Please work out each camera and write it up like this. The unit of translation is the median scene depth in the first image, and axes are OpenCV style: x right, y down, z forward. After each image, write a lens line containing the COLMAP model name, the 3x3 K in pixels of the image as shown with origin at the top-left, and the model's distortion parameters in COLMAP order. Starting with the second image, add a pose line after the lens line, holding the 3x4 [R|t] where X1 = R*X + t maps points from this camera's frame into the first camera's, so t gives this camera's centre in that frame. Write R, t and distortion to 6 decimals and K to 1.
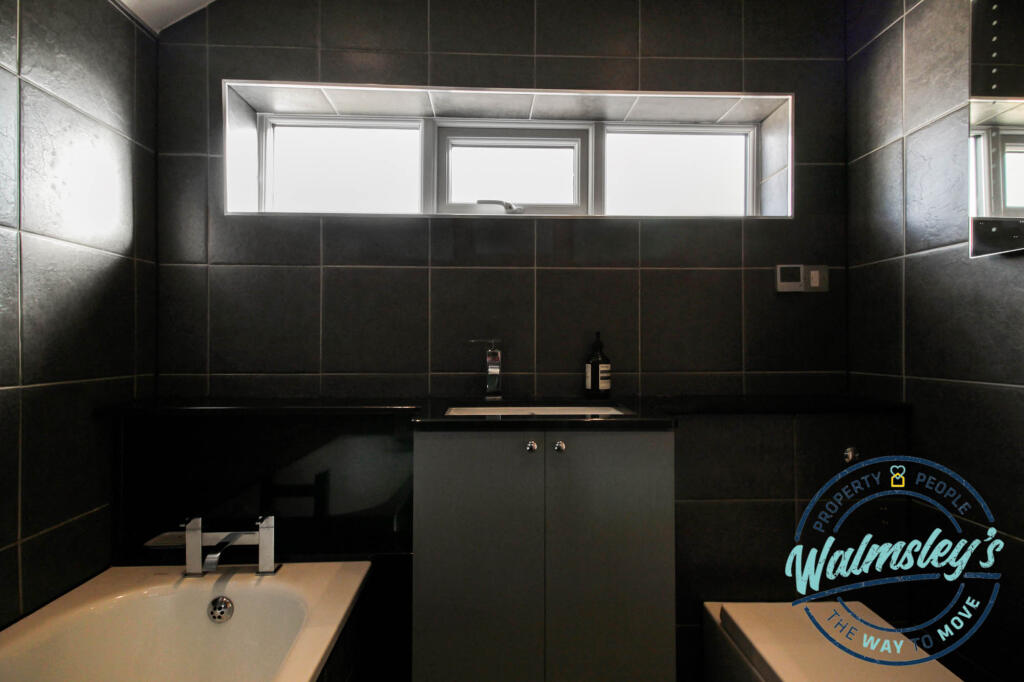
lens RADIAL K [[467.0, 0, 512.0], [0, 467.0, 341.0], [0, 0, 1]] dist [0.028383, -0.016179]
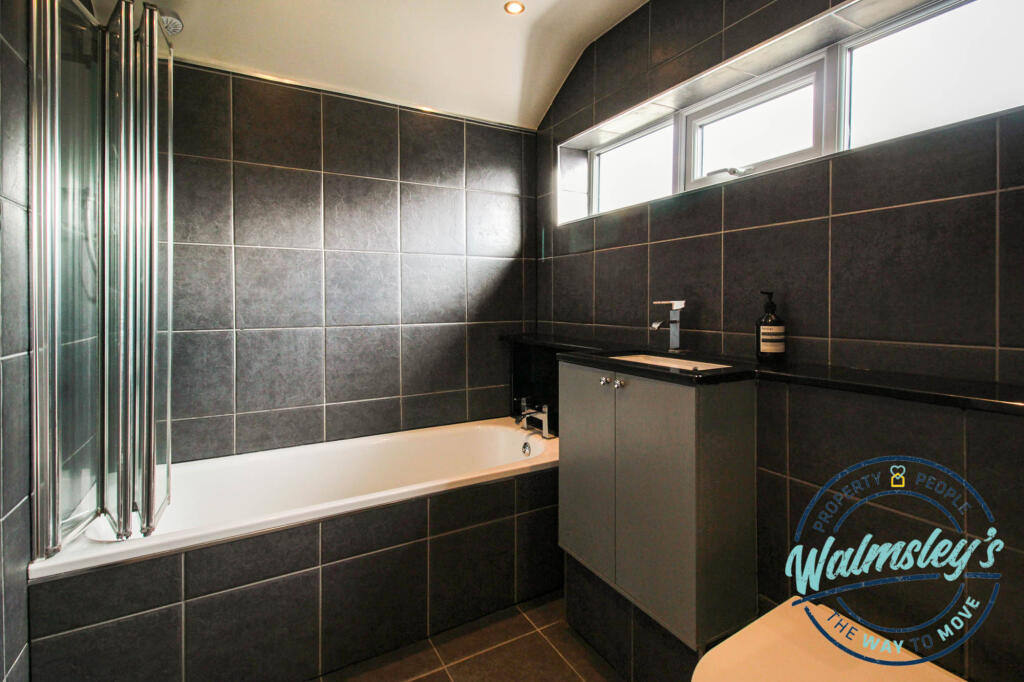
lens RADIAL K [[477.6, 0, 510.0], [0, 477.6, 302.2], [0, 0, 1]] dist [0.001512, 0.000165]
pose [[0.450495, -0.000693, -0.892779, 0.800961], [0.011883, 0.999916, 0.005220, -0.010126], [0.892700, -0.012961, 0.450465, 0.088205]]
